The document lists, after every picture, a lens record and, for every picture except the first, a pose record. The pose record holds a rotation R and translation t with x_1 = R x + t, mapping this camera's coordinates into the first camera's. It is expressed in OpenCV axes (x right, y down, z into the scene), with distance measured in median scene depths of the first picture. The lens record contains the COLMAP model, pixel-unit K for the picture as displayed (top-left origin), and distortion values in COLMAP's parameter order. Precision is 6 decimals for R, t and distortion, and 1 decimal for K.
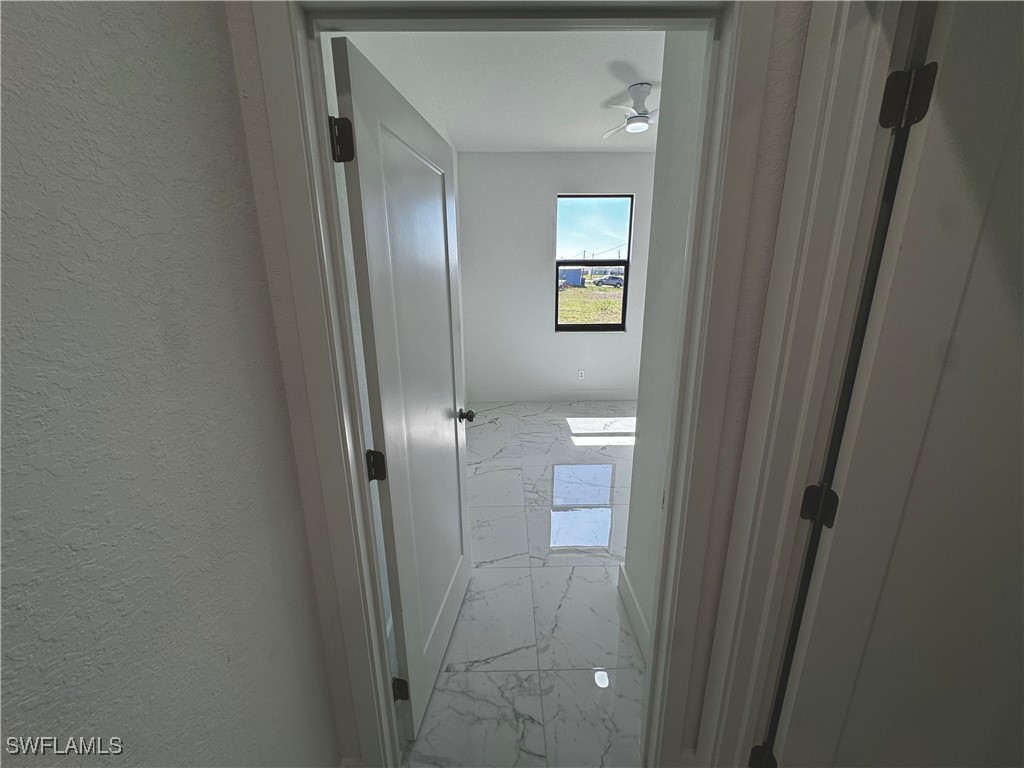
lens RADIAL K [[412.7, 0, 512.0], [0, 412.7, 384.0], [0, 0, 1]] dist [0.013504, 0.000149]
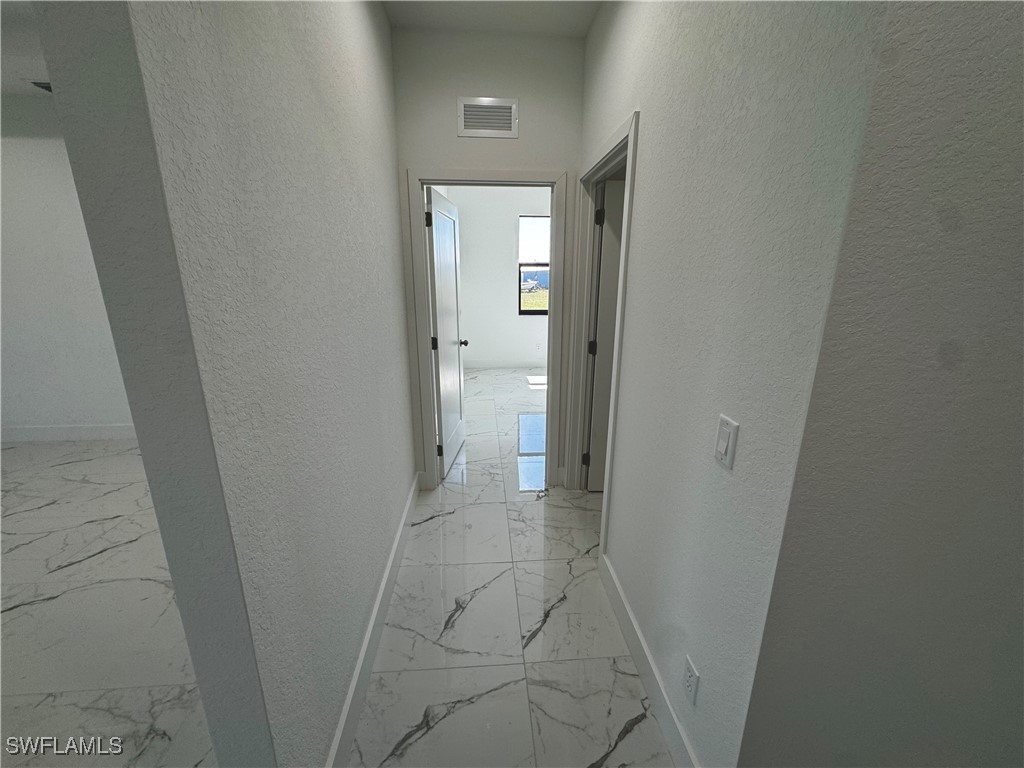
lens RADIAL K [[412.7, 0, 512.0], [0, 412.7, 384.0], [0, 0, 1]] dist [0.013504, 0.000149]
pose [[0.998113, -0.004895, 0.061206, -0.003362], [0.005205, 0.999974, -0.004904, 0.135449], [-0.061180, 0.005214, 0.998113, -0.452111]]
